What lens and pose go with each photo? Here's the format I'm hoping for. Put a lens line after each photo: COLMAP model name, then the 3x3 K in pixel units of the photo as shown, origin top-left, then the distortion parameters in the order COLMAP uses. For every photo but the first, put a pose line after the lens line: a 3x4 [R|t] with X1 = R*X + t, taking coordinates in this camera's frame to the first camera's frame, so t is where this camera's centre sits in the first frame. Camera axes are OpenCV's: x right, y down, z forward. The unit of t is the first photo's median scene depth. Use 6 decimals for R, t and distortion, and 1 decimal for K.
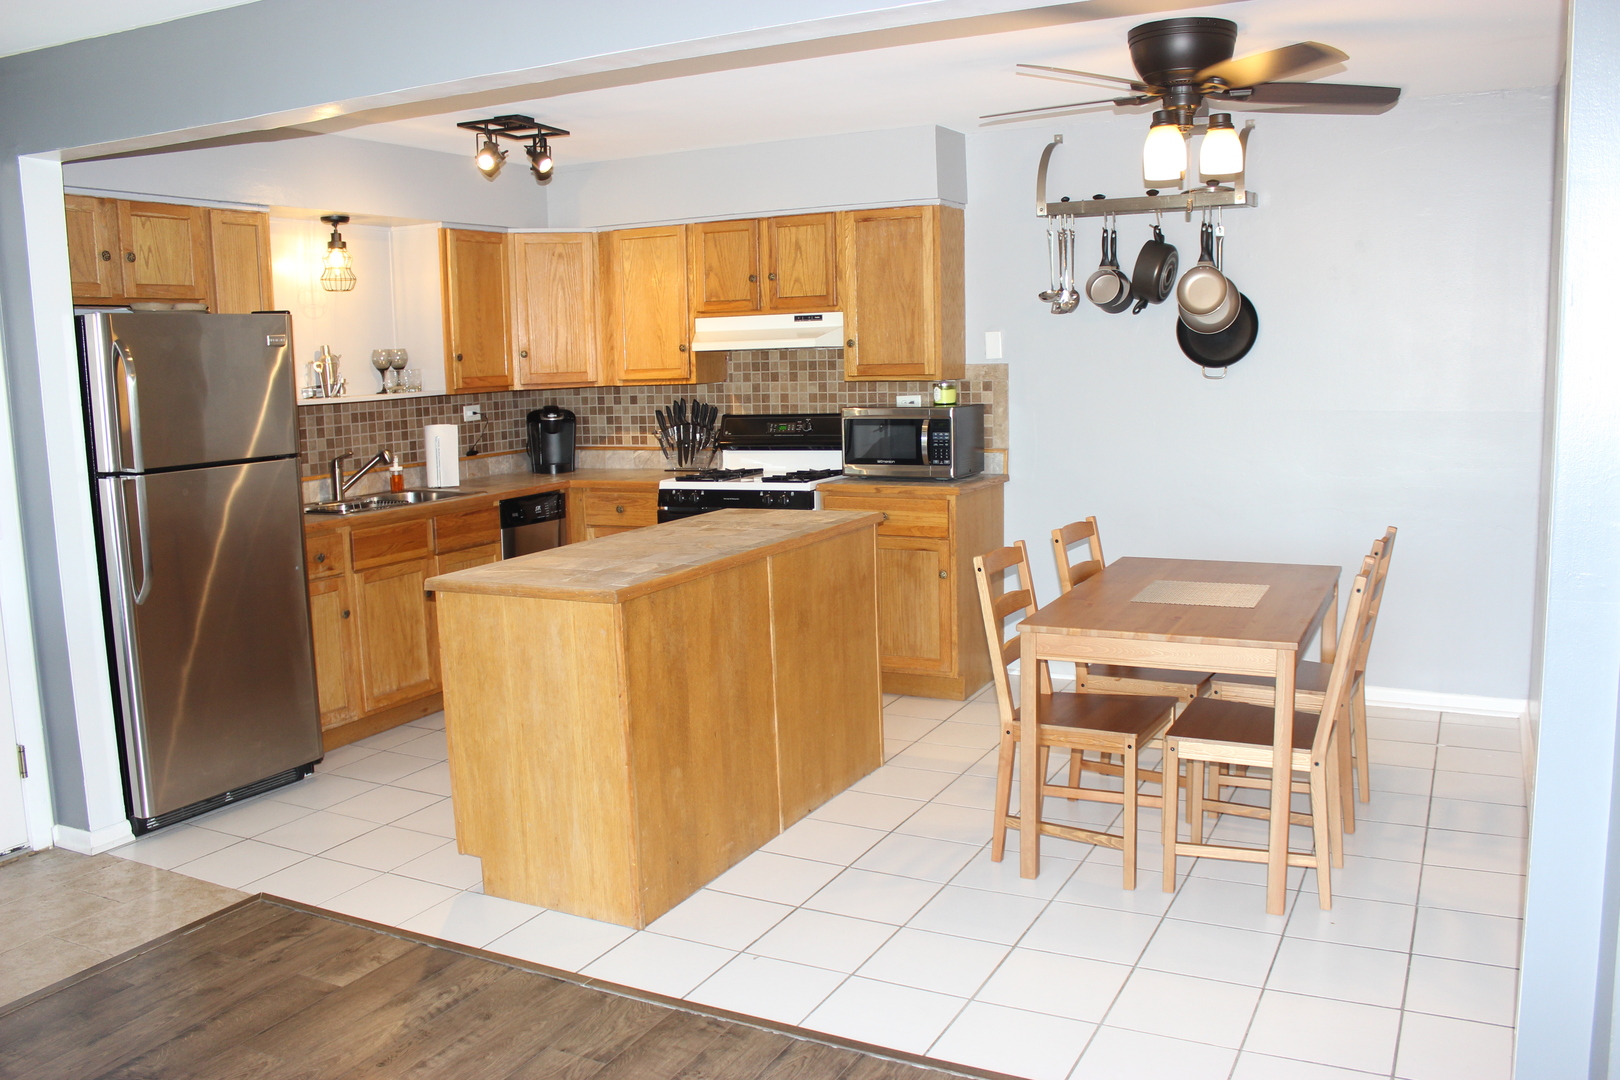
lens RADIAL K [[1334.5, 0, 810.0], [0, 1334.5, 540.0], [0, 0, 1]] dist [-0.166326, 0.148197]
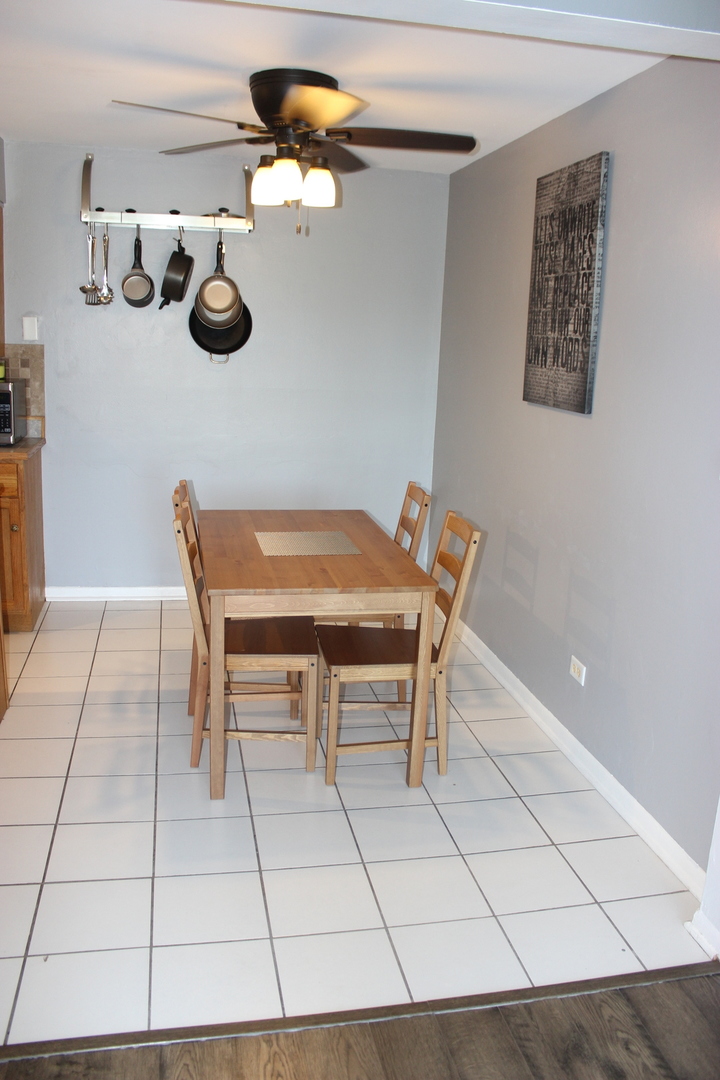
lens RADIAL K [[889.7, 0, 360.0], [0, 889.7, 540.0], [0, 0, 1]] dist [-0.166326, 0.148197]
pose [[0.776870, -0.082089, 0.624286, -0.134958], [0.022131, 0.994413, 0.103218, -0.034002], [-0.629271, -0.066371, 0.774346, 0.214389]]
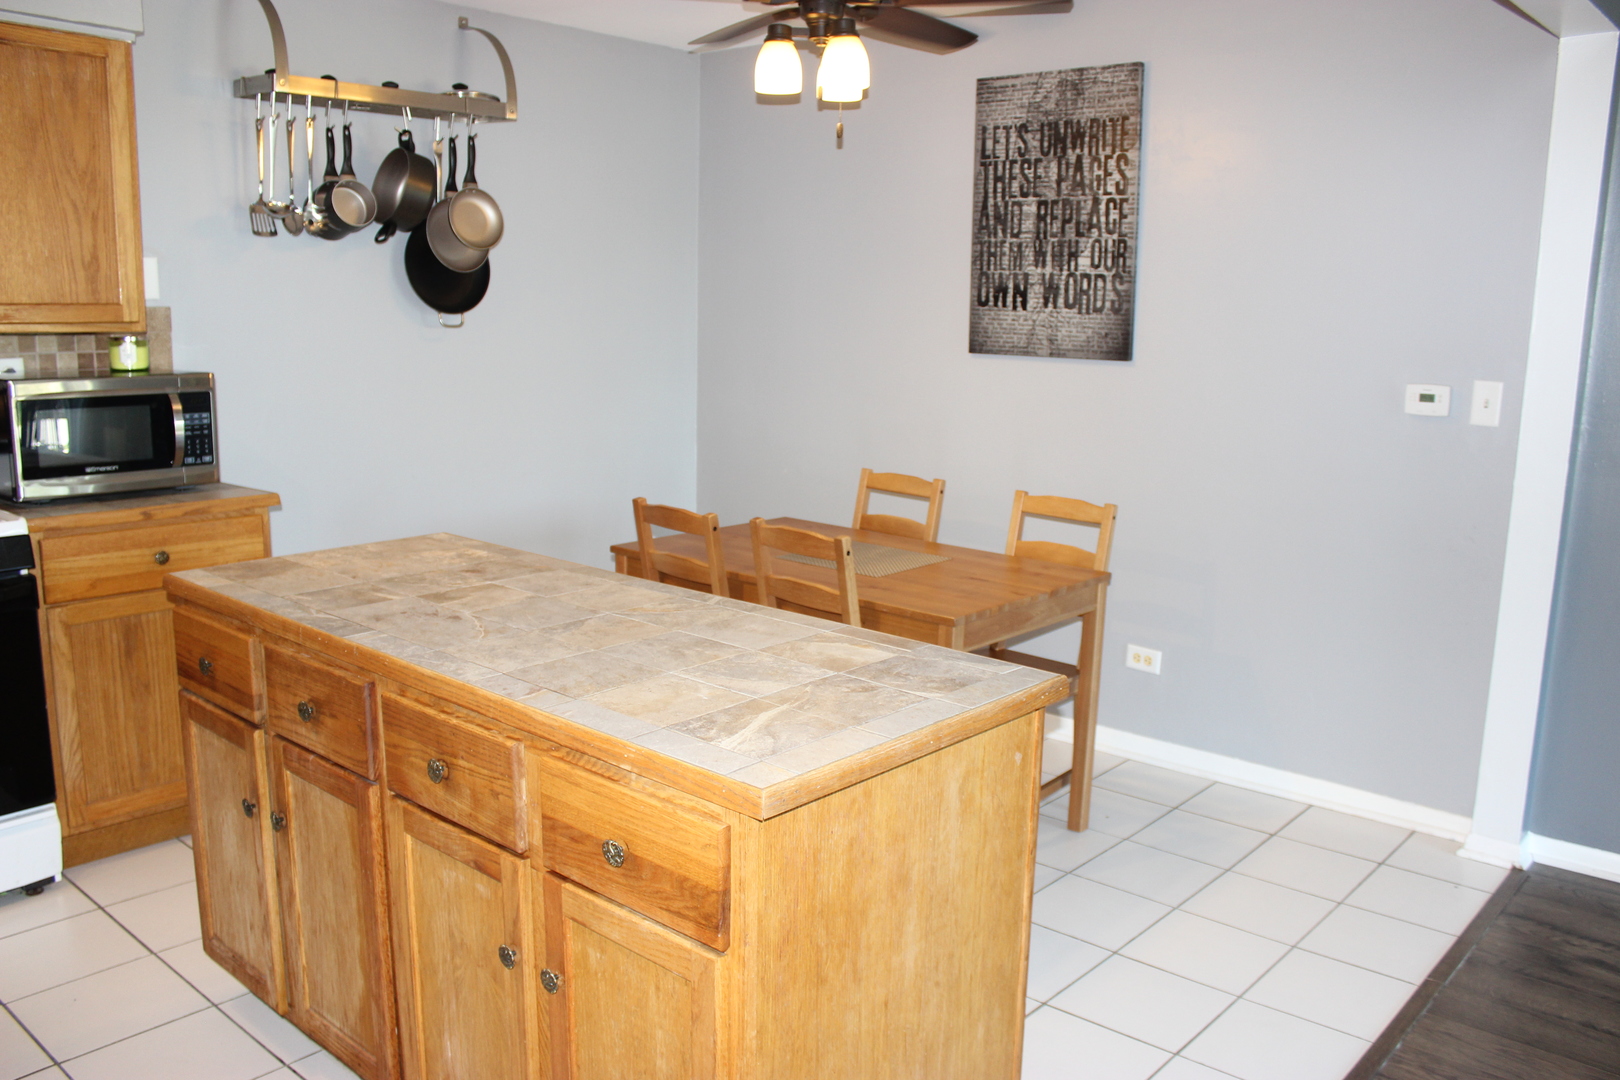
lens RADIAL K [[1334.5, 0, 810.0], [0, 1334.5, 540.0], [0, 0, 1]] dist [-0.166326, 0.148197]
pose [[0.245703, -0.138970, 0.959332, -0.421985], [0.110532, 0.987231, 0.114702, -0.058399], [-0.963023, 0.077854, 0.257926, 0.553087]]
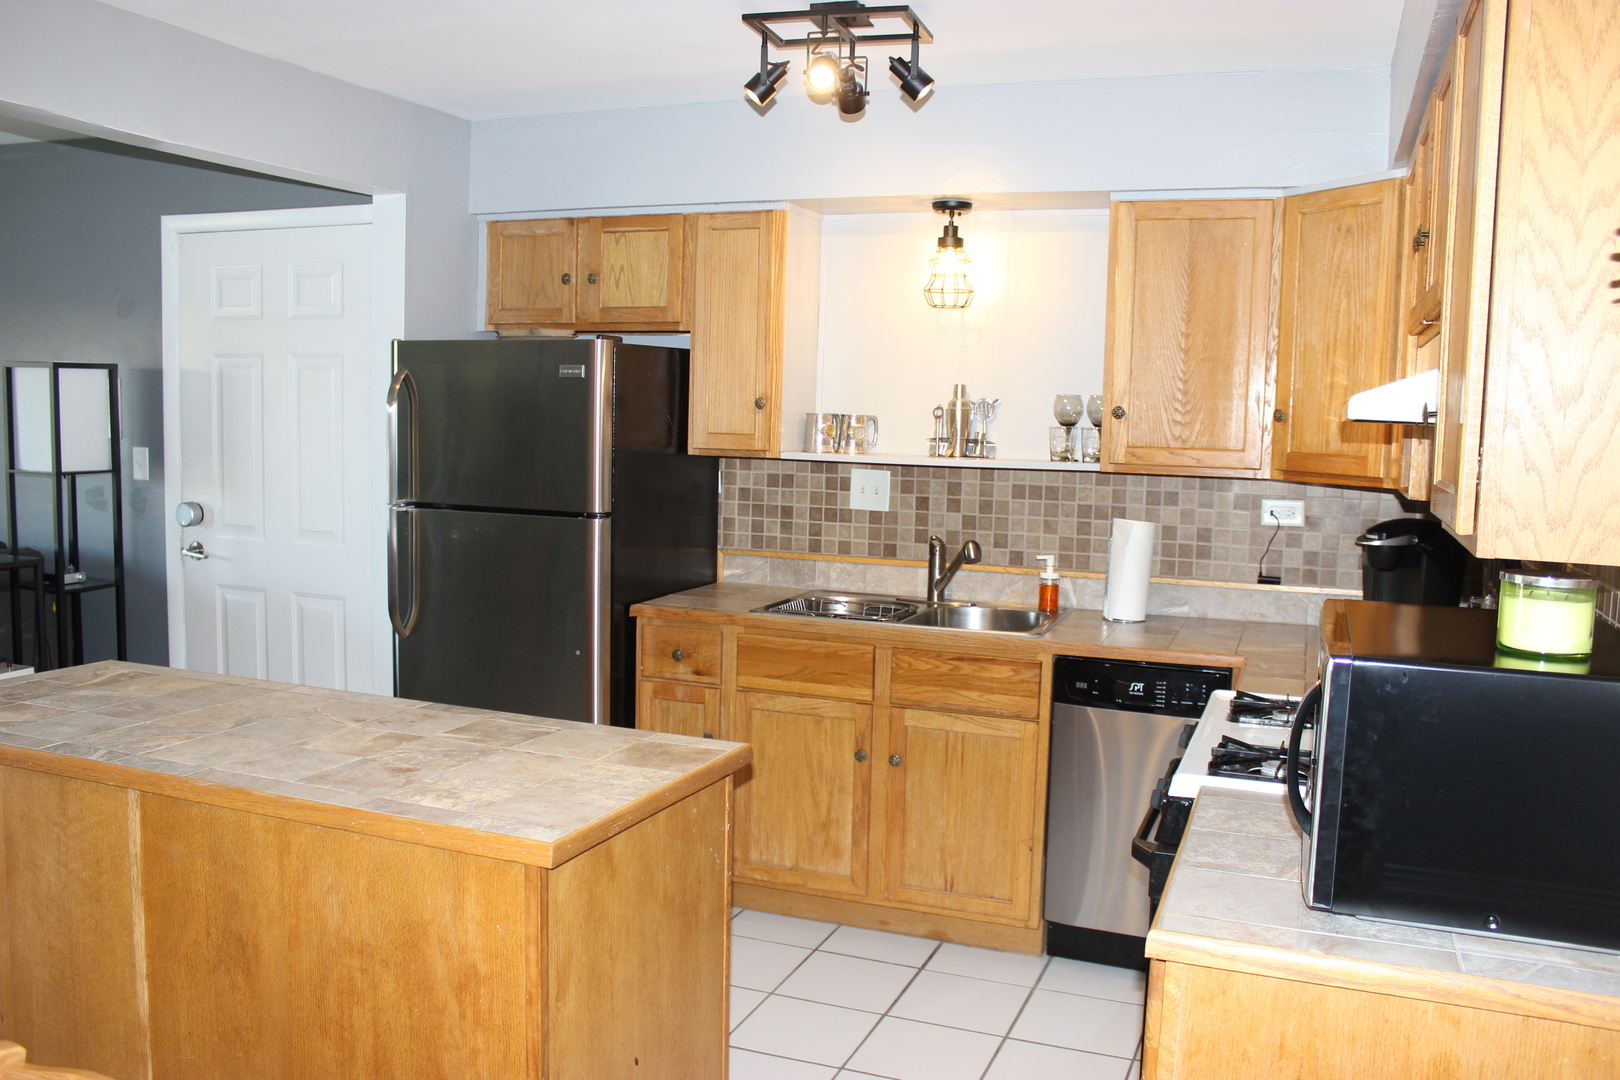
lens RADIAL K [[1334.5, 0, 810.0], [0, 1334.5, 540.0], [0, 0, 1]] dist [-0.166326, 0.148197]
pose [[0.097020, 0.128107, -0.987003, 0.343744], [-0.165418, 0.979965, 0.110933, -0.131444], [0.981440, 0.152506, 0.116267, 0.838500]]
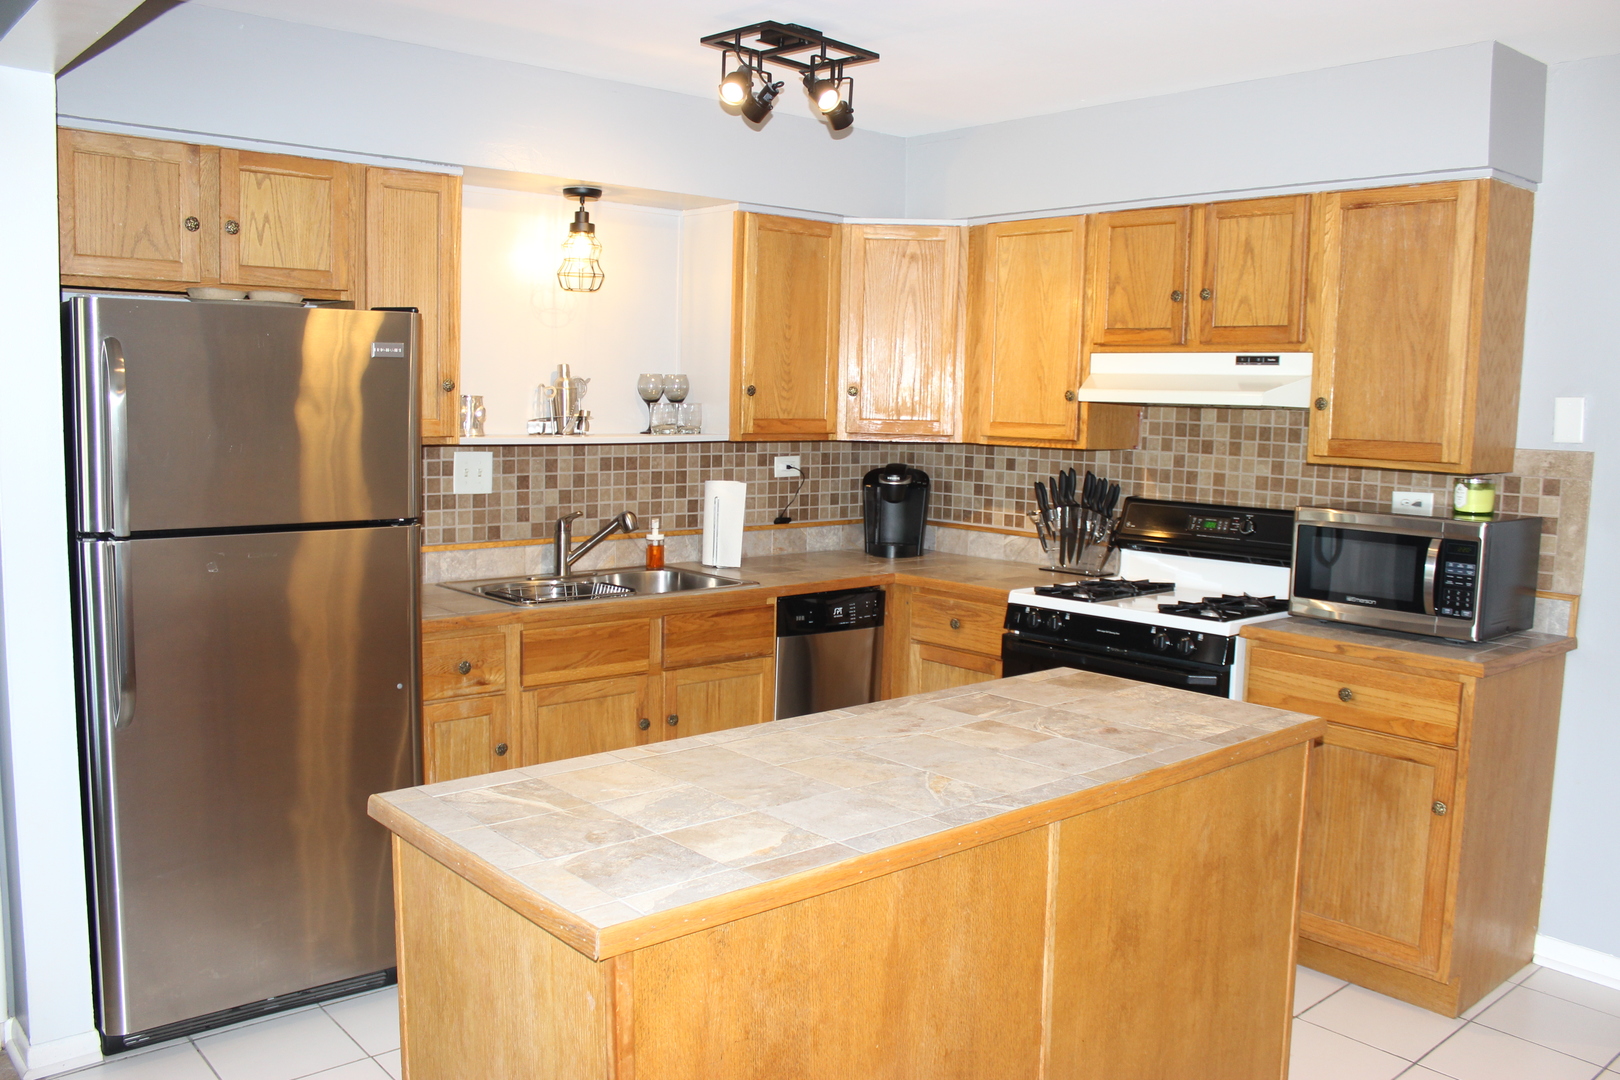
lens RADIAL K [[1334.5, 0, 810.0], [0, 1334.5, 540.0], [0, 0, 1]] dist [-0.166326, 0.148197]
pose [[0.926035, 0.087532, -0.367149, 0.039789], [-0.098842, 0.995030, -0.012077, -0.054506], [0.364267, 0.047473, 0.930084, 0.355591]]
